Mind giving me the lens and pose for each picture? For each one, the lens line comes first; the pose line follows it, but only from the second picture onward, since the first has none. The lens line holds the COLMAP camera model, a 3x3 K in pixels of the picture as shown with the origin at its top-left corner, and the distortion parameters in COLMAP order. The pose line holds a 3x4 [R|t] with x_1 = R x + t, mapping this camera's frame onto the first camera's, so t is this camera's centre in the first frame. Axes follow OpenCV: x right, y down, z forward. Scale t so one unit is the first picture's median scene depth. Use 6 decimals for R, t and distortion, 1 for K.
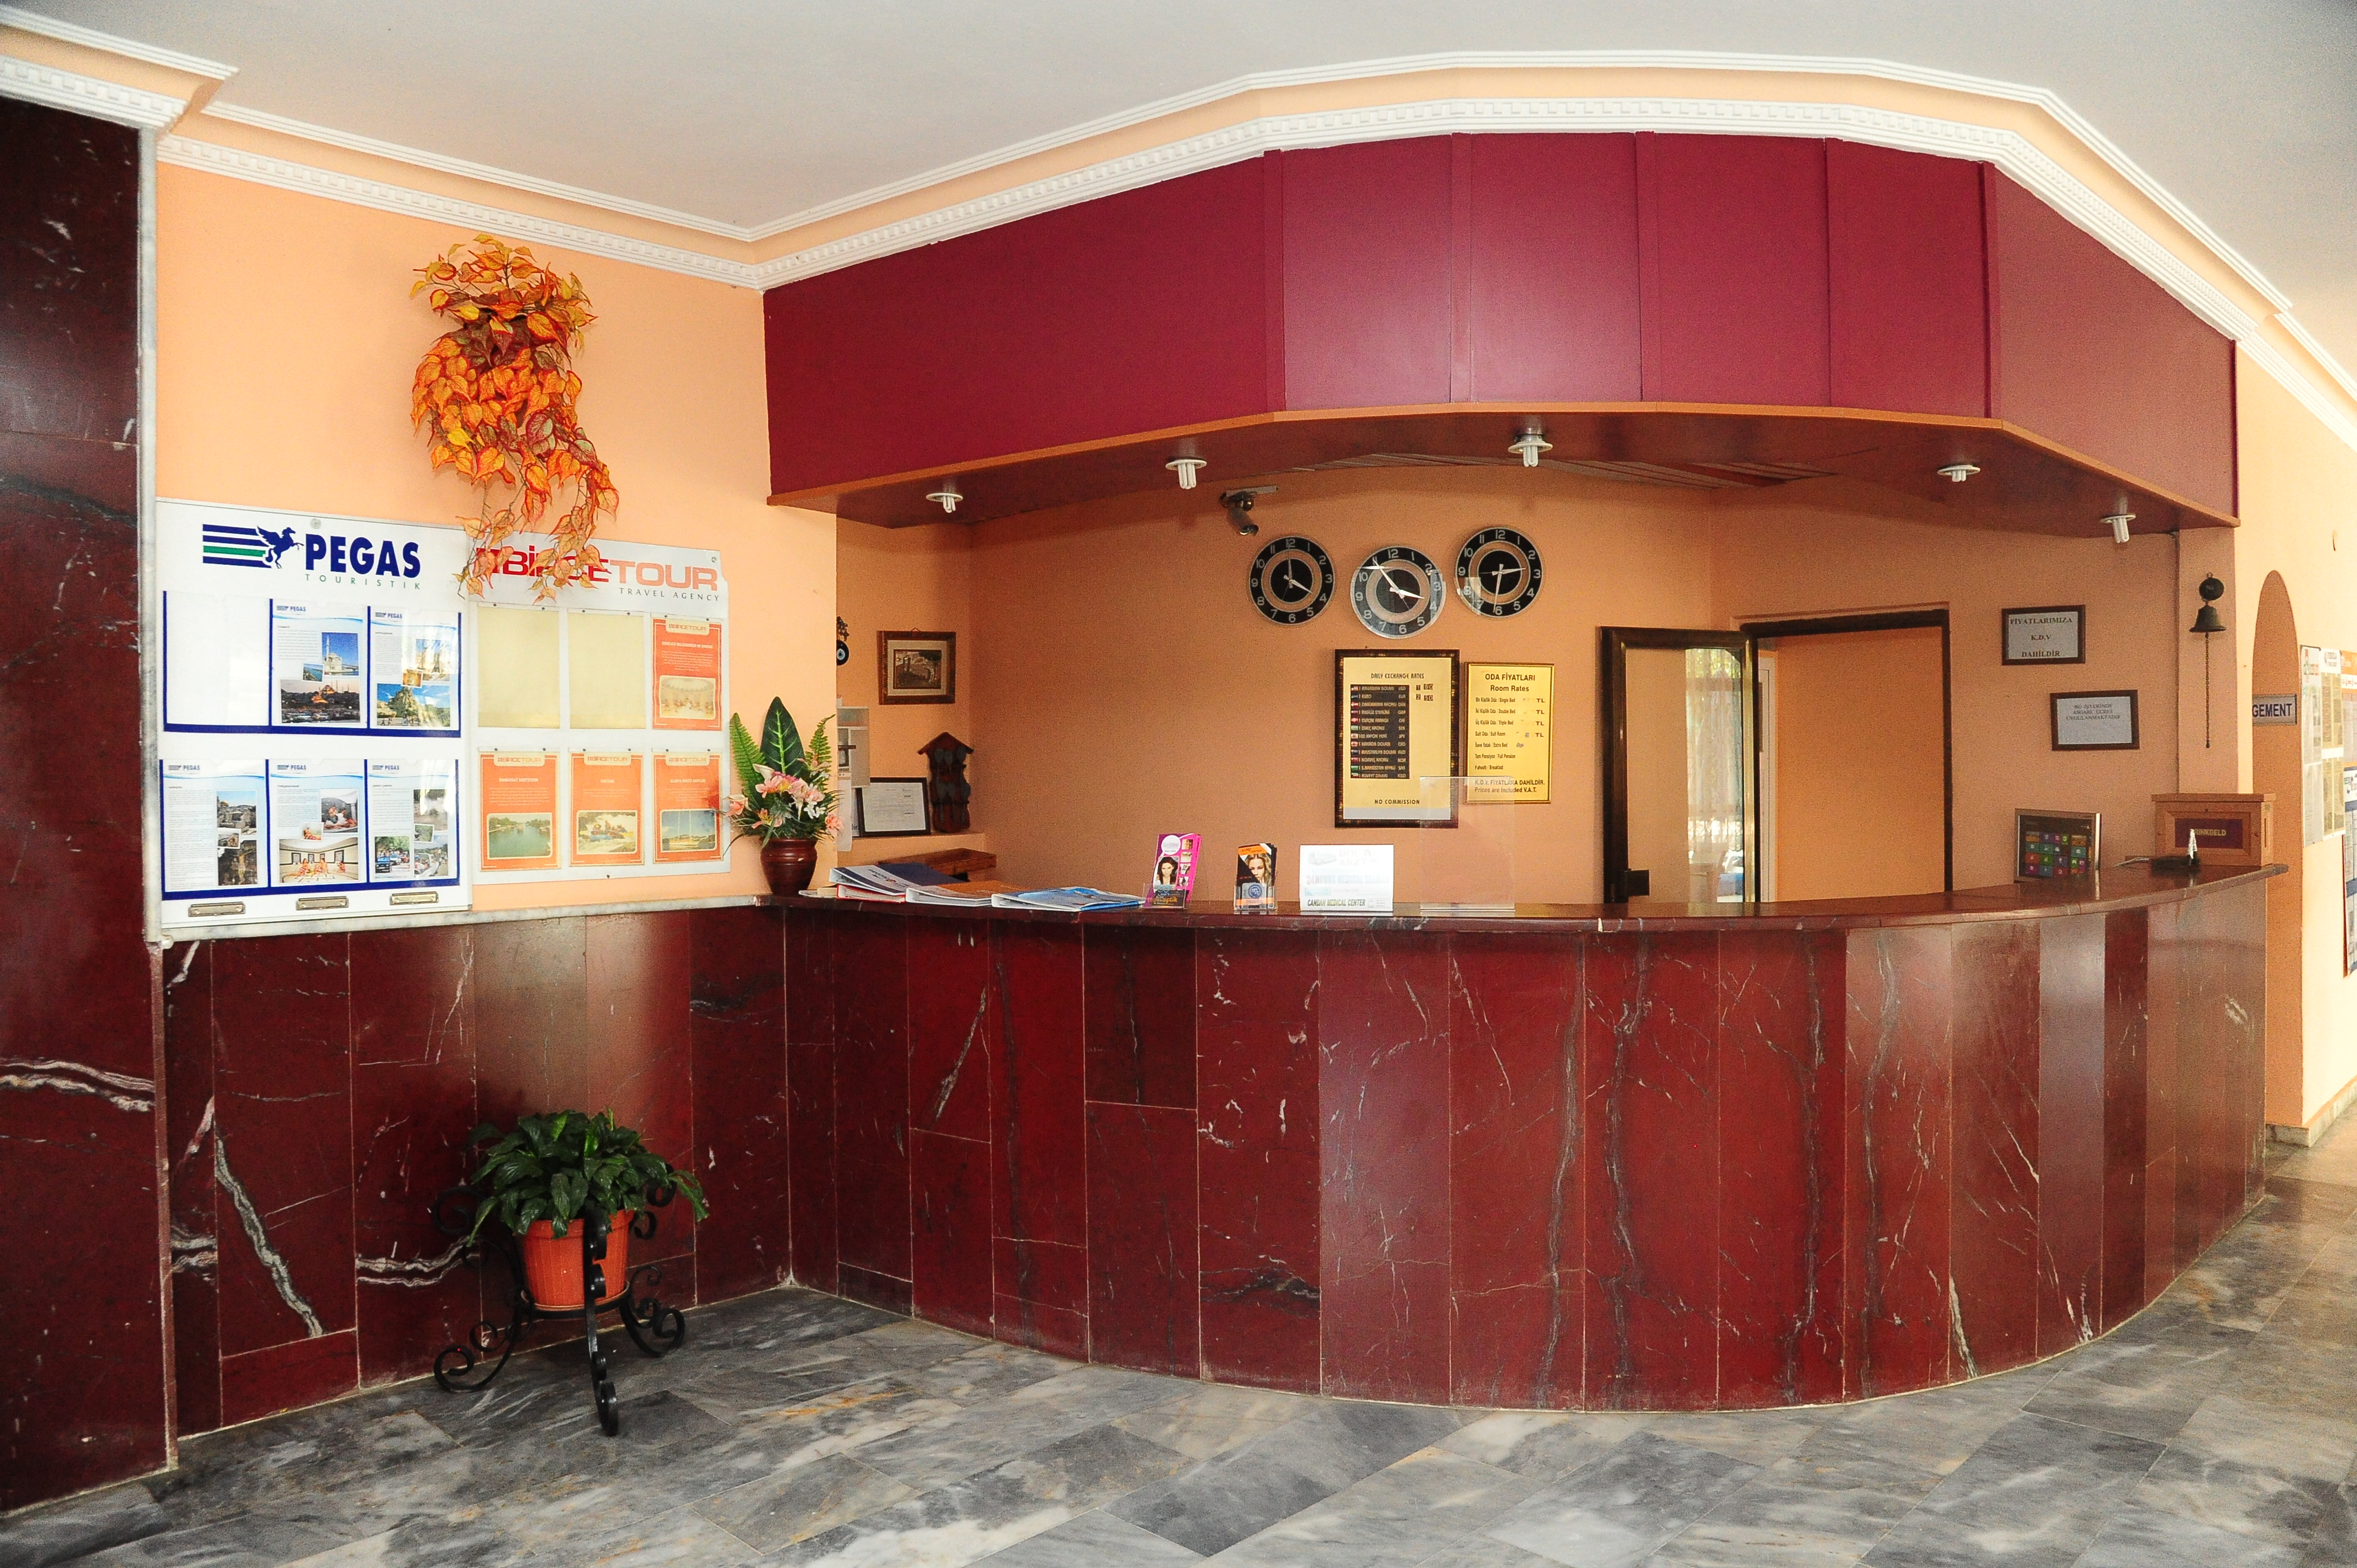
lens RADIAL K [[1646.4, 0, 1178.5], [0, 1646.4, 784.0], [0, 0, 1]] dist [-0.096894, 0.000447]
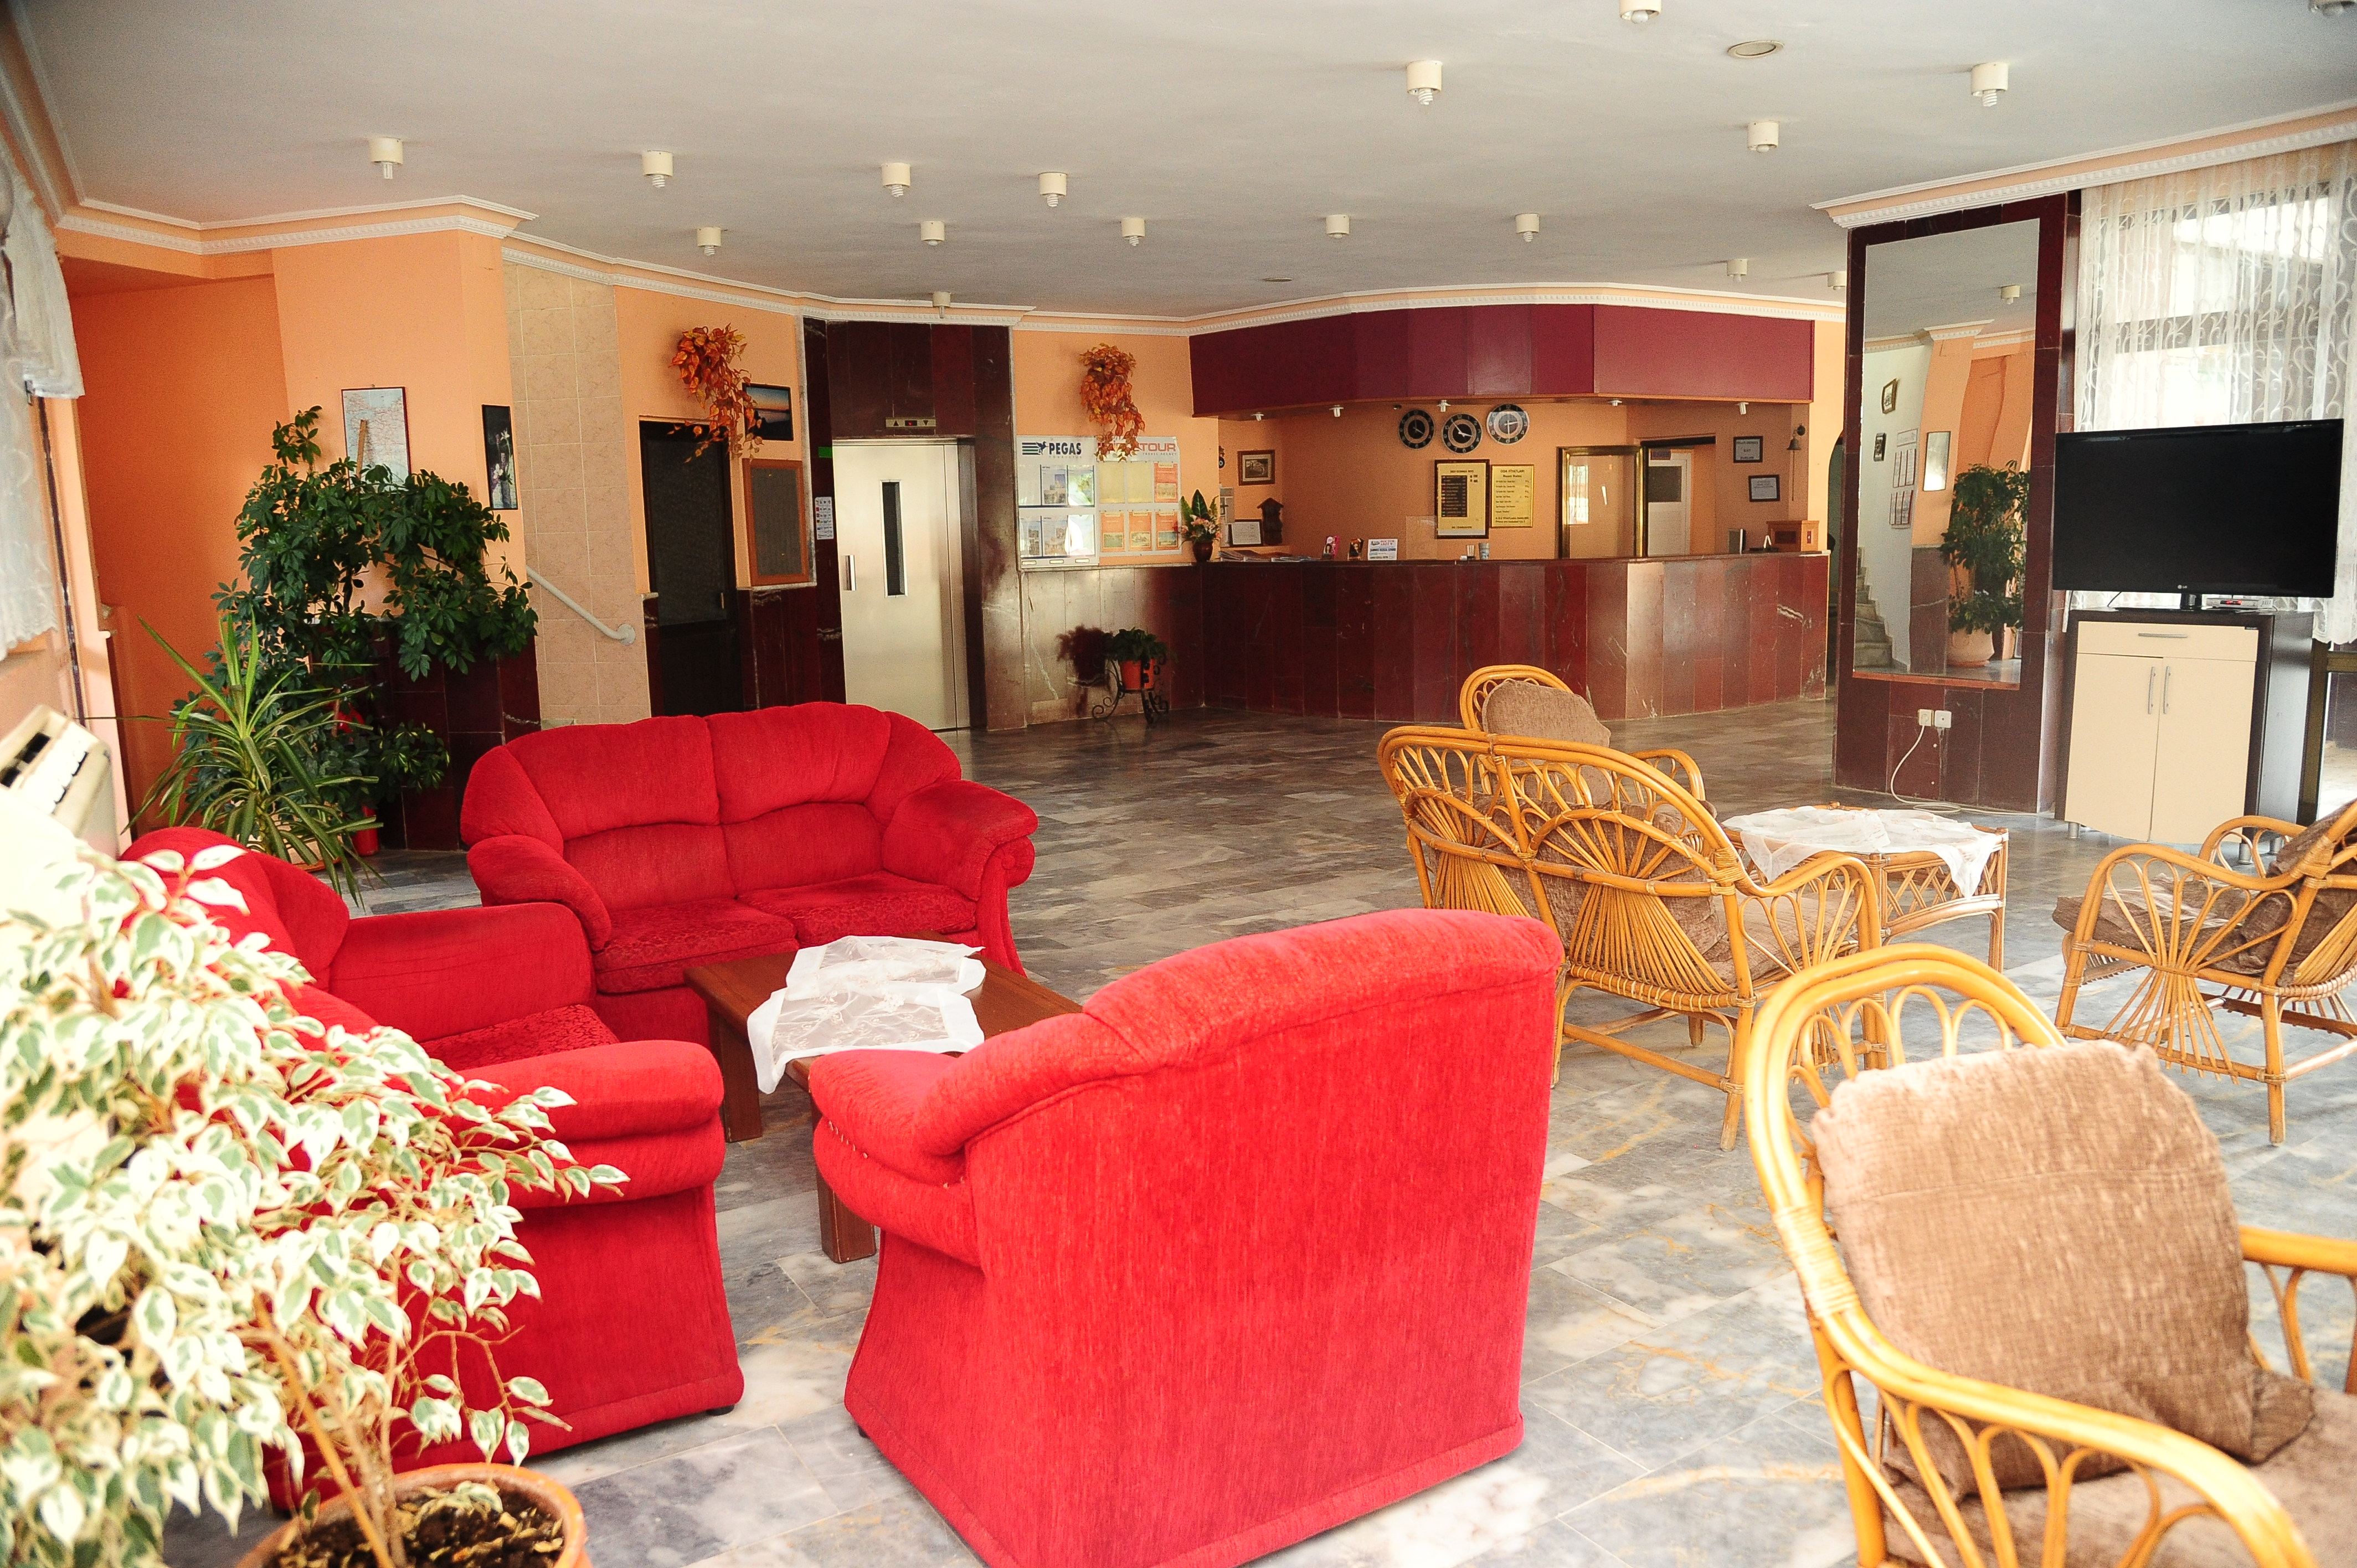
lens RADIAL K [[1646.4, 0, 1178.5], [0, 1646.4, 784.0], [0, 0, 1]] dist [-0.096894, 0.000447]
pose [[0.973185, 0.021515, -0.229015, 0.349861], [0.013888, 0.988304, 0.151863, 0.015445], [0.229603, -0.150971, 0.961504, -1.659380]]
